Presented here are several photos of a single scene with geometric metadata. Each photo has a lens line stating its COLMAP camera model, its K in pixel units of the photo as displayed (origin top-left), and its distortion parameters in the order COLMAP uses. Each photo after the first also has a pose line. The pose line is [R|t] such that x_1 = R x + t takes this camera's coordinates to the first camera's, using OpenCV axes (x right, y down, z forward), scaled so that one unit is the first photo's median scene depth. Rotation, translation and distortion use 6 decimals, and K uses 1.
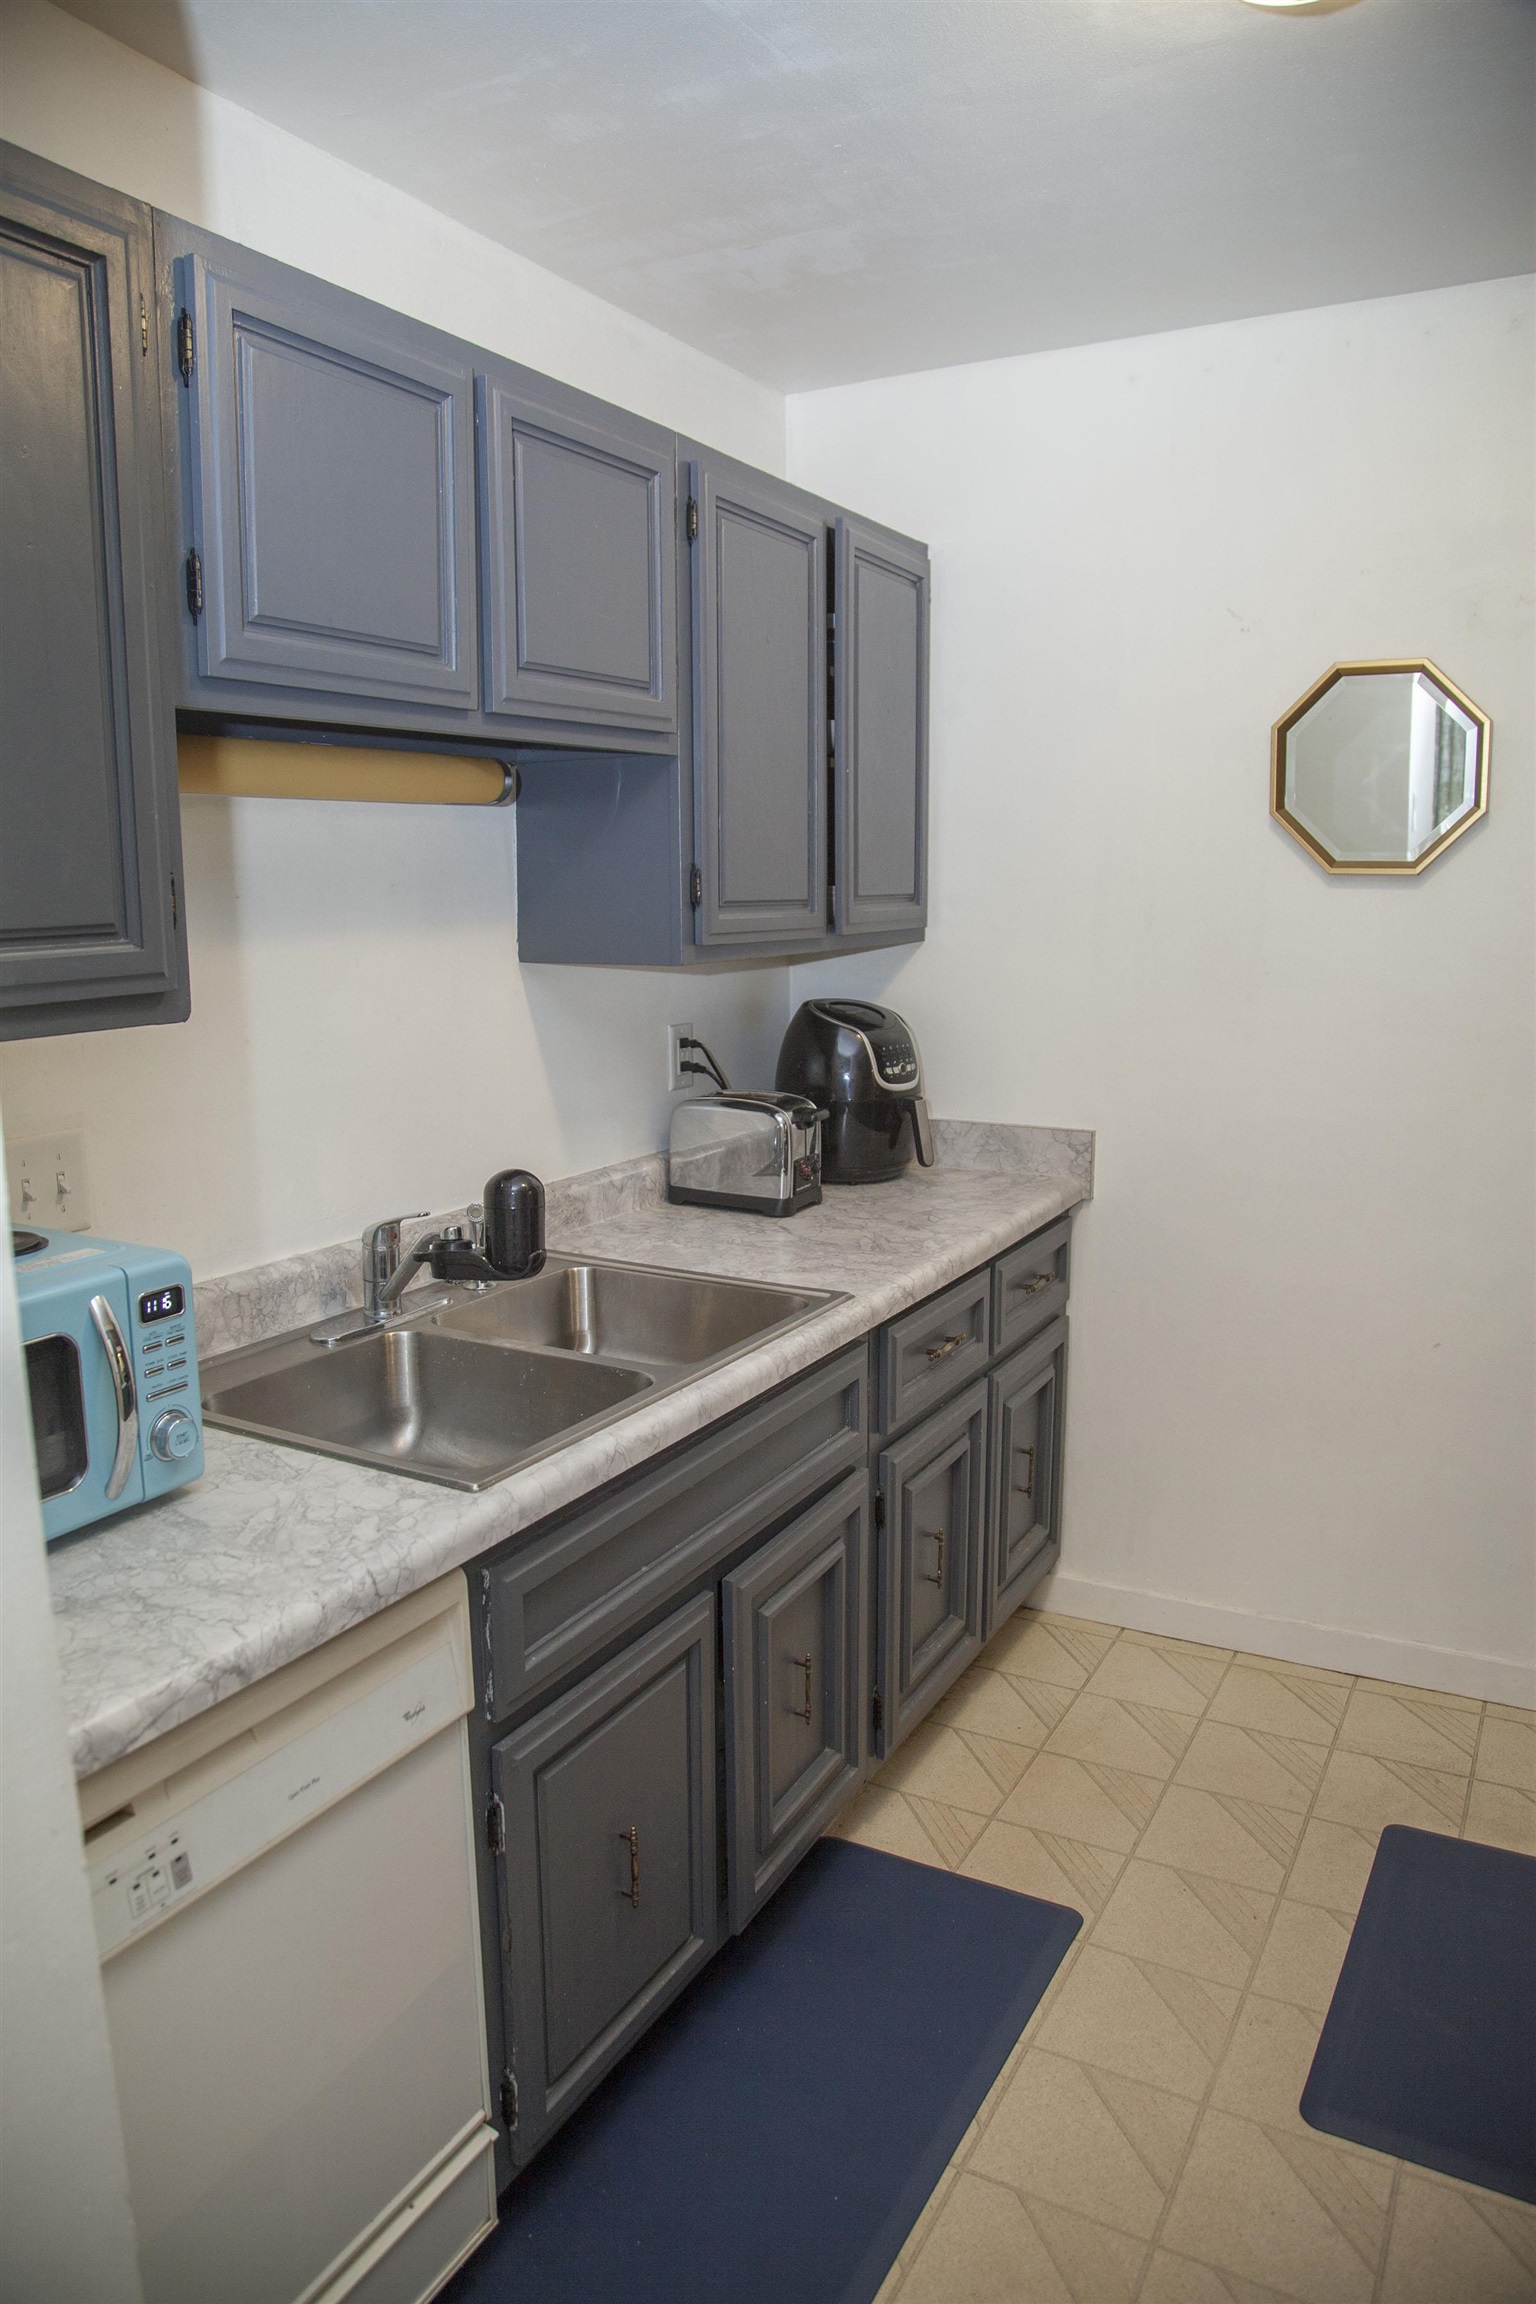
lens RADIAL K [[1535.6, 0, 768.0], [0, 1535.6, 1152.0], [0, 0, 1]] dist [-0.132941, 0.068574]
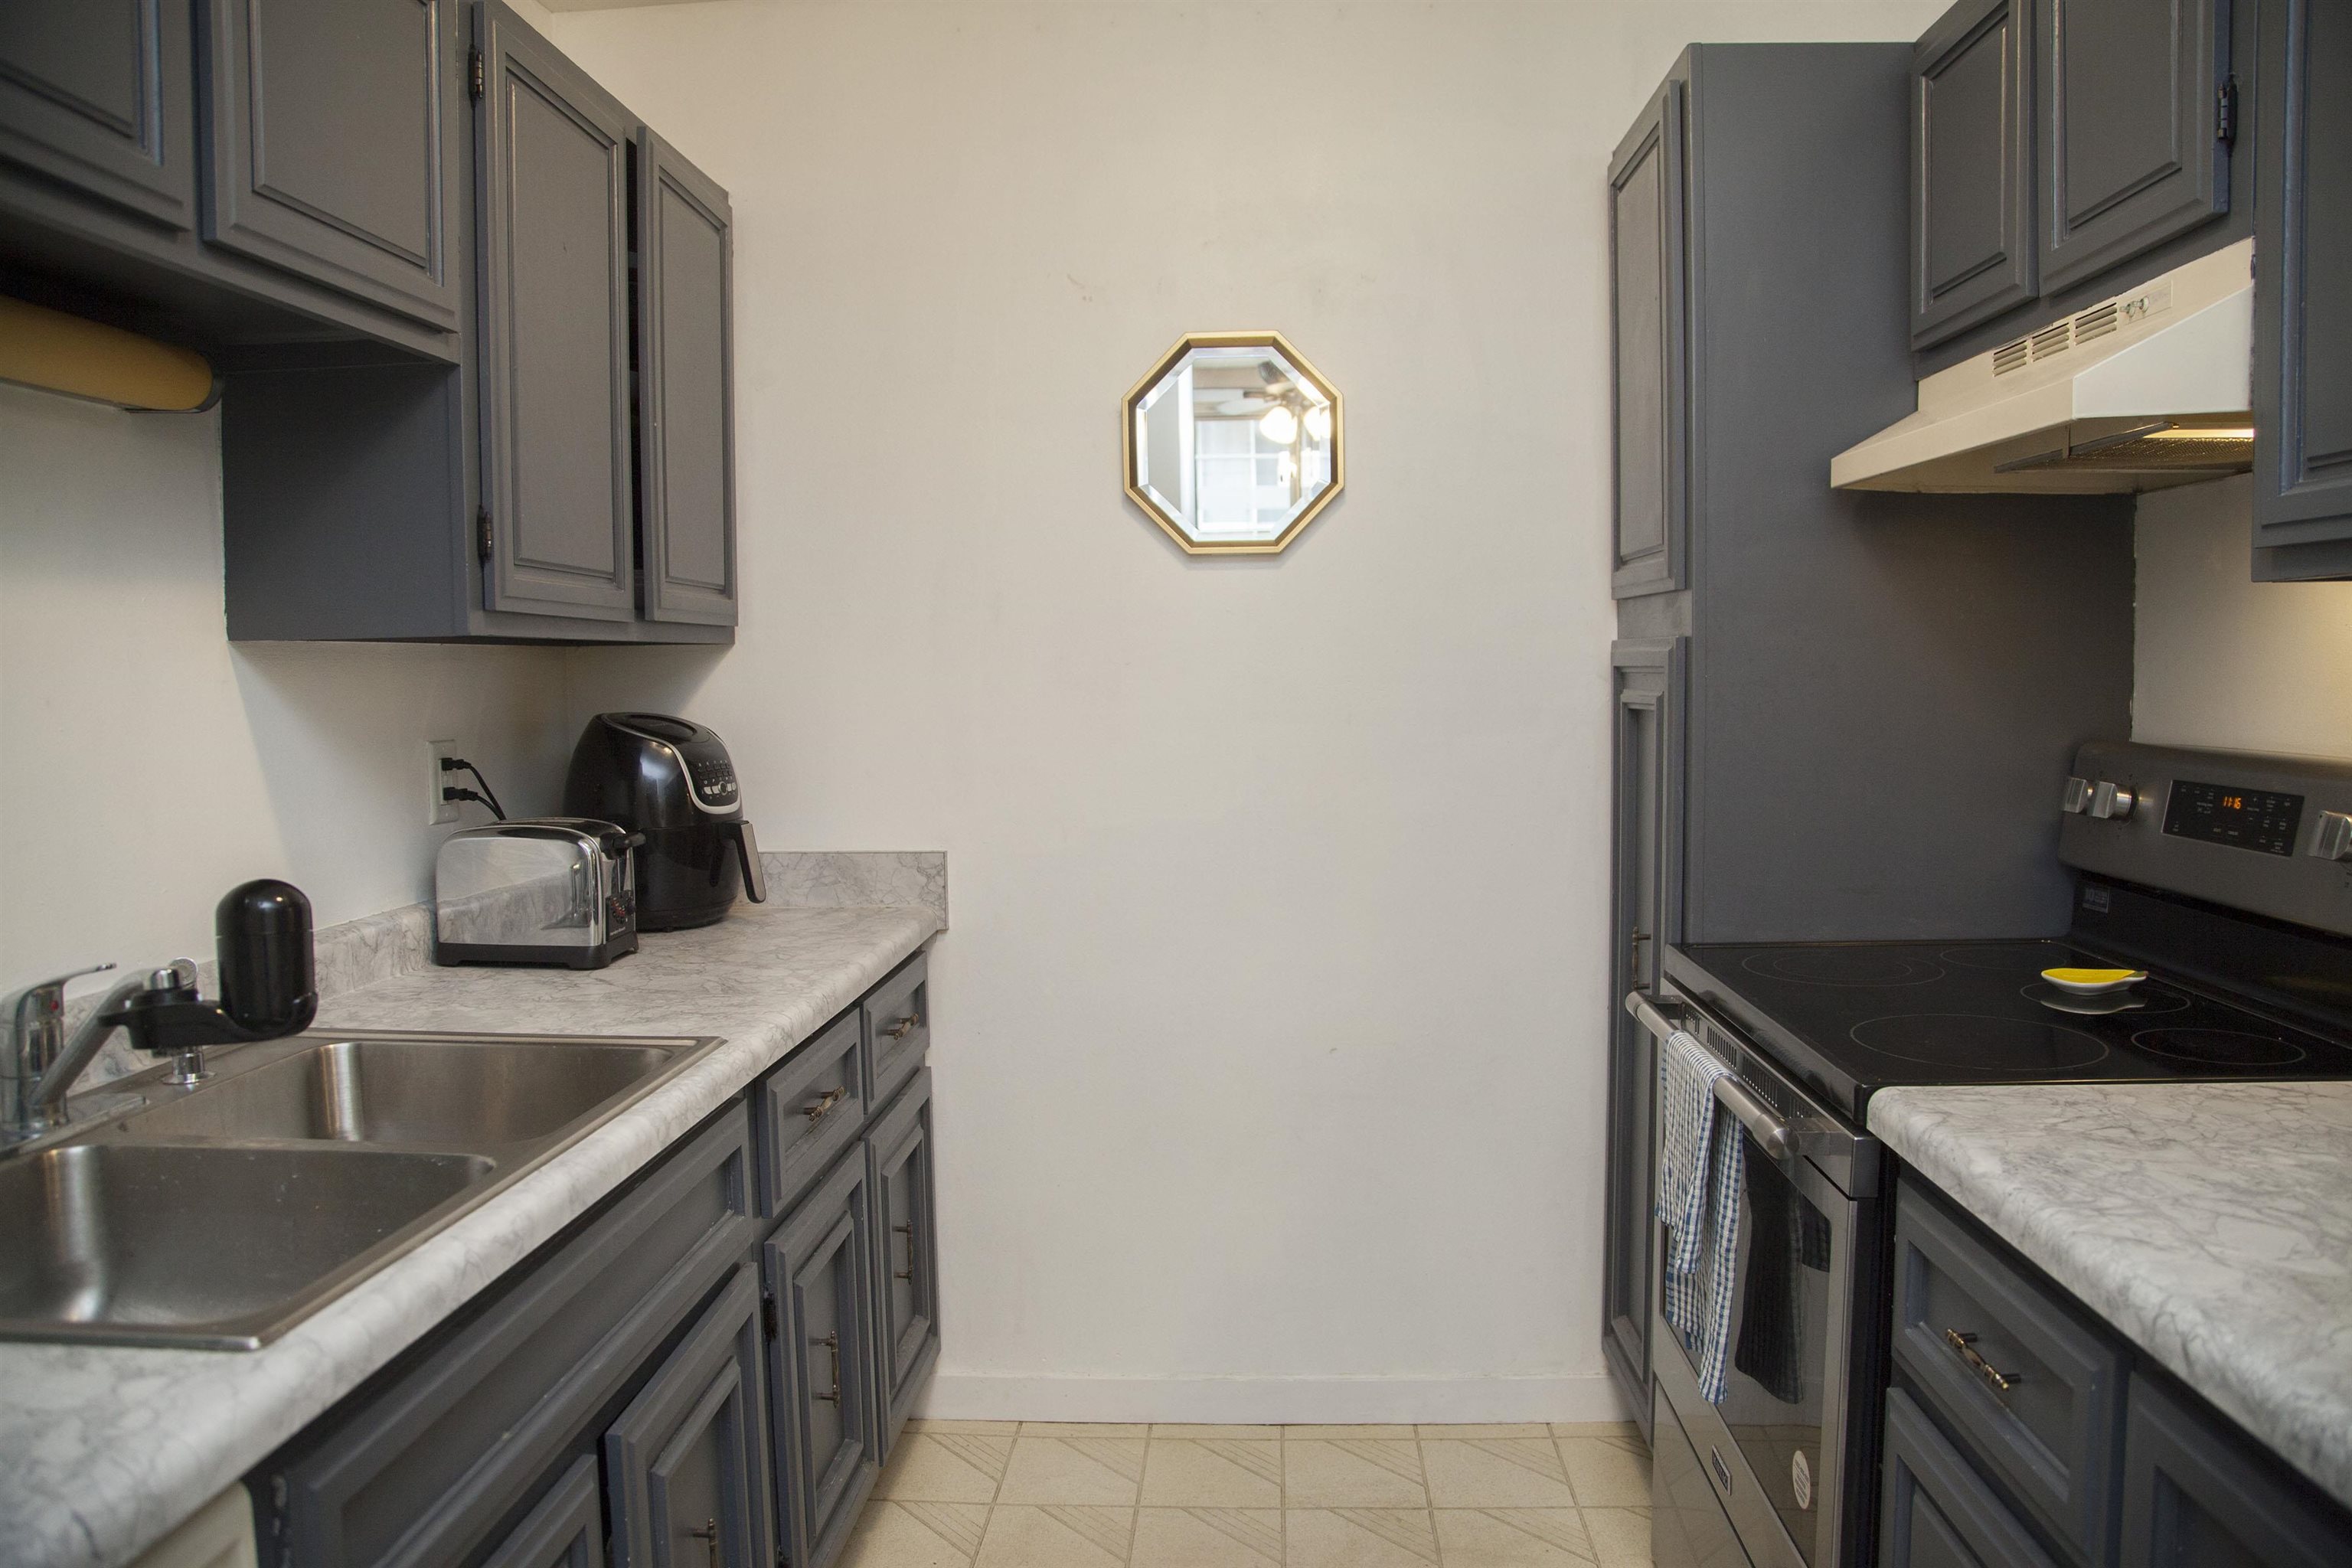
lens RADIAL K [[1567.6, 0, 1176.0], [0, 1567.6, 784.0], [0, 0, 1]] dist [-0.132941, 0.068574]
pose [[0.902037, -0.035896, 0.430164, -0.061493], [0.082101, 0.992612, -0.089333, 0.045716], [-0.423780, 0.115899, 0.898320, 0.153964]]
